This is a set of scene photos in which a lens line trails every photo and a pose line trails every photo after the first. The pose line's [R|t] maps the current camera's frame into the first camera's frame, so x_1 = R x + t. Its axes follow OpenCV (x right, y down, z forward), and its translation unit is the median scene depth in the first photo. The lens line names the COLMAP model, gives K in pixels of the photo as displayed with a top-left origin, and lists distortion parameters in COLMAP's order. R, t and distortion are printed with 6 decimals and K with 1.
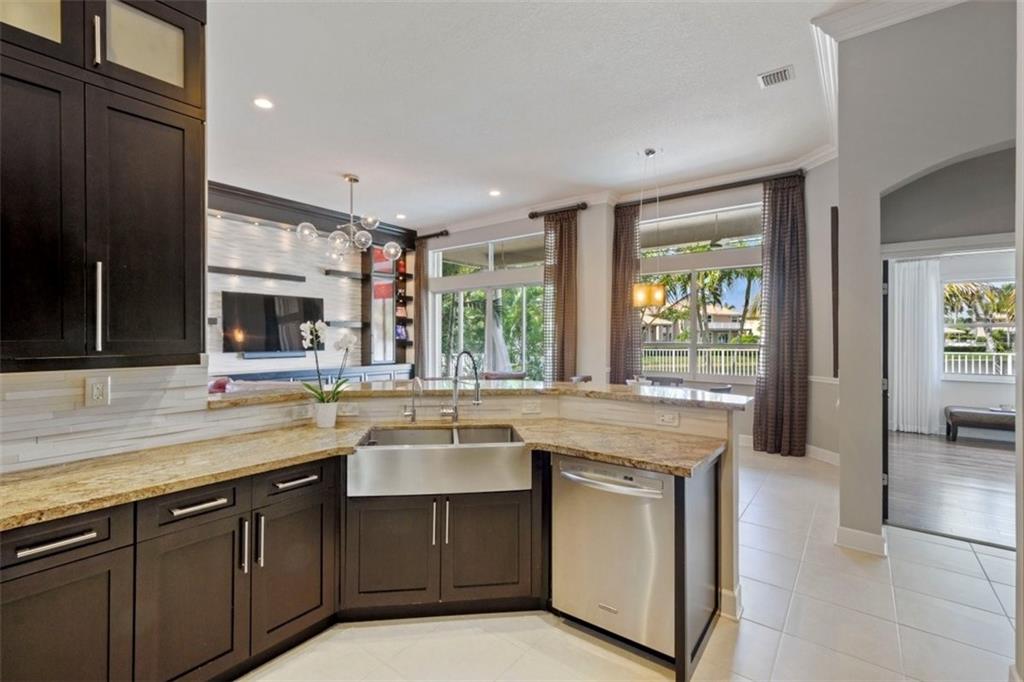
lens RADIAL K [[448.8, 0, 512.0], [0, 448.8, 341.0], [0, 0, 1]] dist [-0.003340, -0.000210]
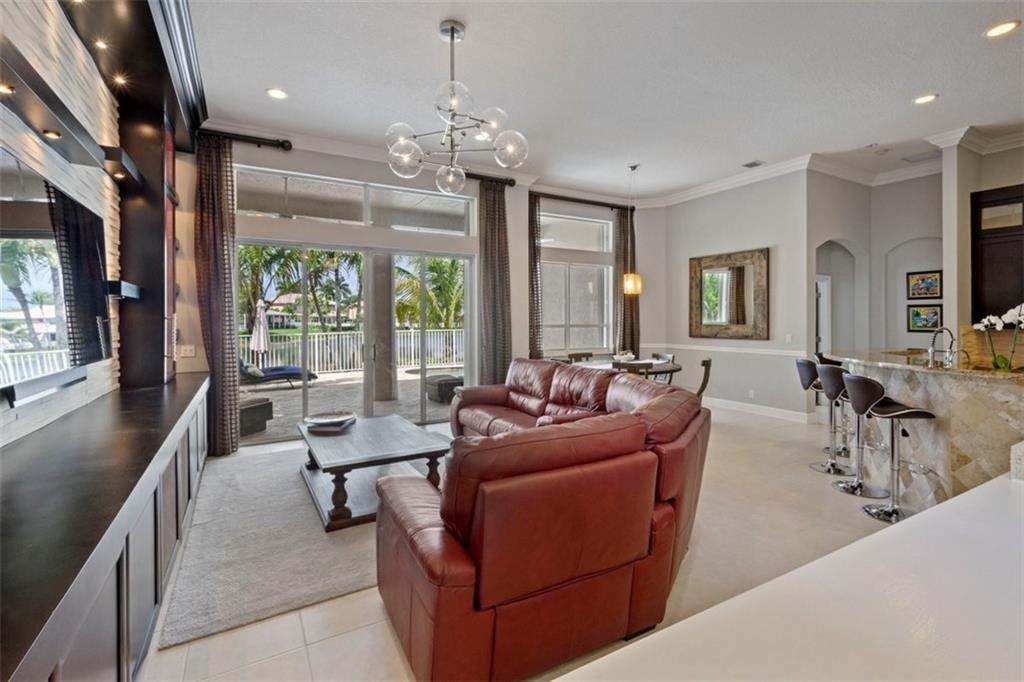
lens RADIAL K [[468.3, 0, 513.7], [0, 468.3, 319.1], [0, 0, 1]] dist [0.001882, -0.000140]
pose [[0.381809, -0.004351, 0.924231, -0.617066], [0.012609, 0.999920, -0.000502, -0.007294], [-0.924155, 0.011845, 0.381834, 0.497413]]
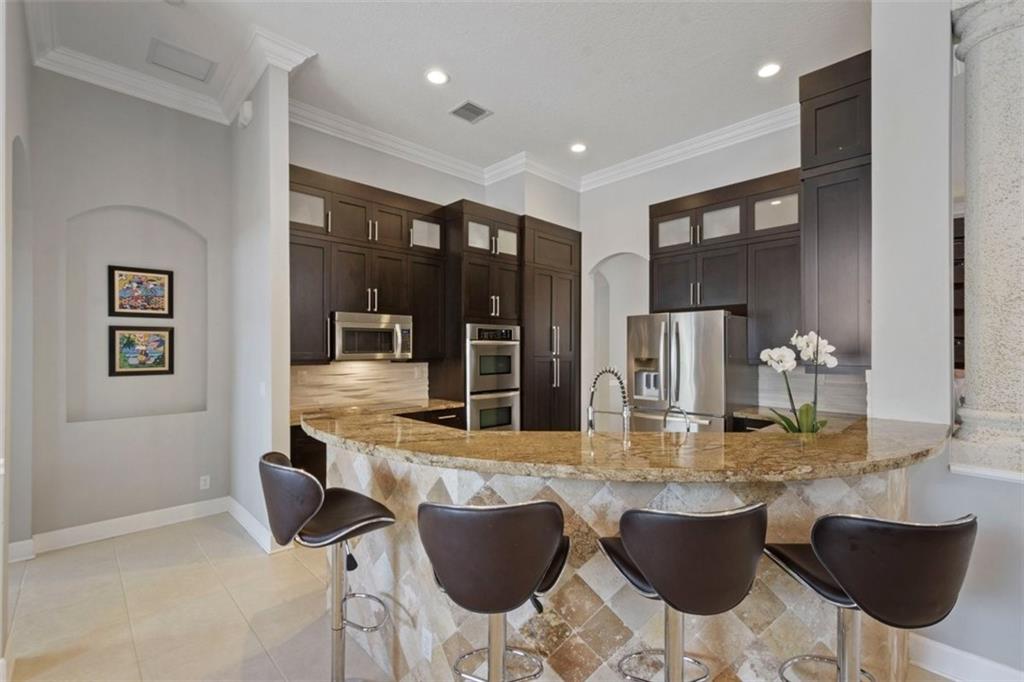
lens RADIAL K [[449.2, 0, 500.3], [0, 449.2, 351.2], [0, 0, 1]] dist [0.008105, 0.000359]
pose [[-0.987355, -0.005625, 0.158425, -0.027589], [-0.003069, 0.999861, 0.016377, -0.007760], [-0.158495, 0.015684, -0.987235, 0.533451]]
